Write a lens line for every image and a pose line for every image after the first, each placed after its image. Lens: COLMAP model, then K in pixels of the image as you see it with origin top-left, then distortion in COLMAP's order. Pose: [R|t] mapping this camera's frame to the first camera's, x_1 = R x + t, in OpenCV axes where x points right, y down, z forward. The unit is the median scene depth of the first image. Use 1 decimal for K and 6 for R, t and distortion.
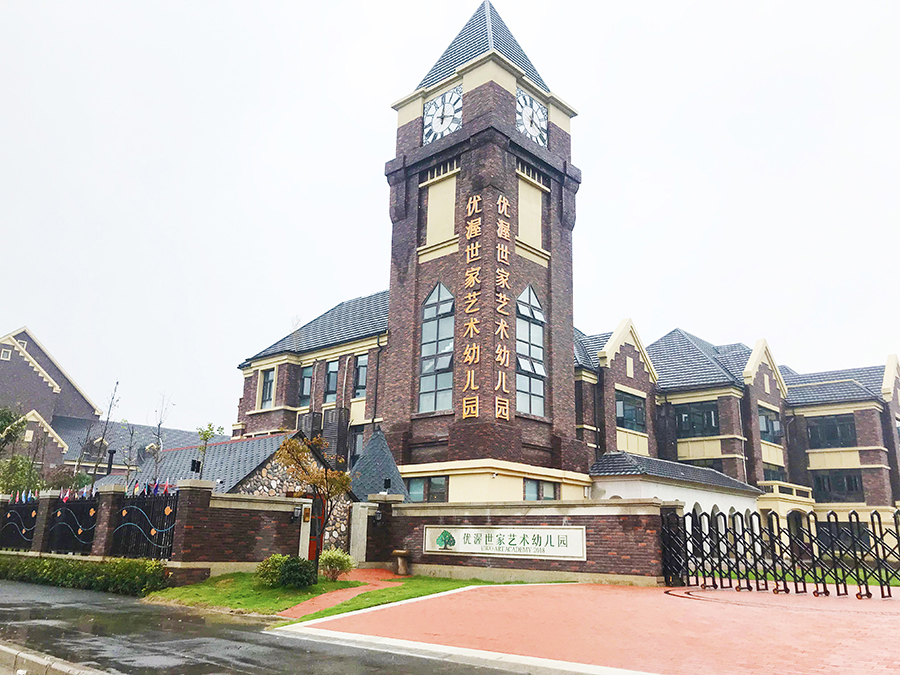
lens RADIAL K [[733.8, 0, 446.0], [0, 733.8, 342.1], [0, 0, 1]] dist [0.032799, -0.002753]
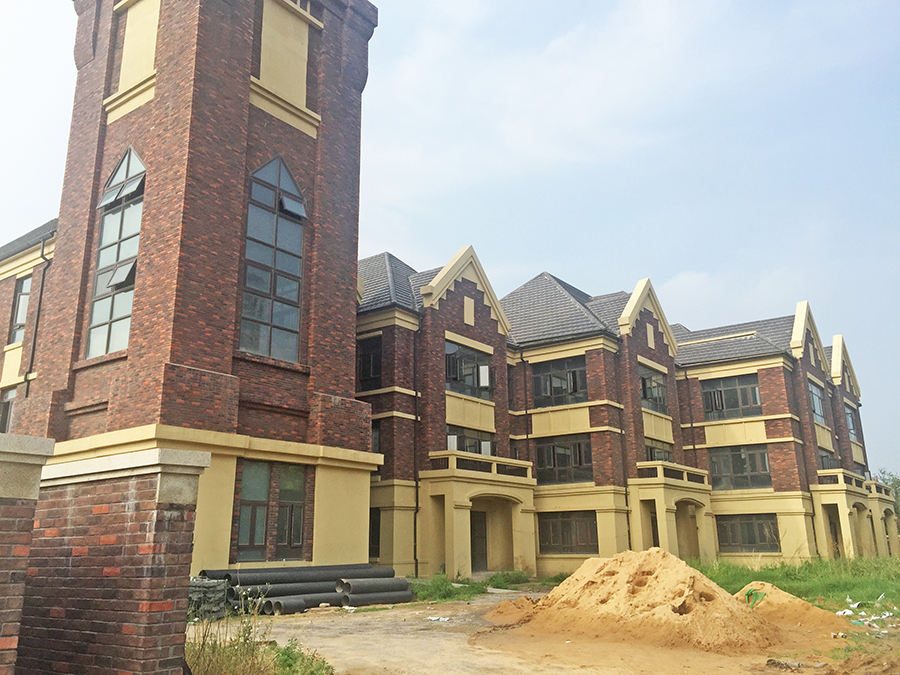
lens RADIAL K [[763.7, 0, 452.0], [0, 763.7, 333.5], [0, 0, 1]] dist [0.061683, -0.007522]
pose [[0.992196, -0.005971, 0.124546, 0.146137], [0.007016, 0.999944, -0.007950, 0.065806], [-0.124491, 0.008762, 0.992182, 0.262847]]
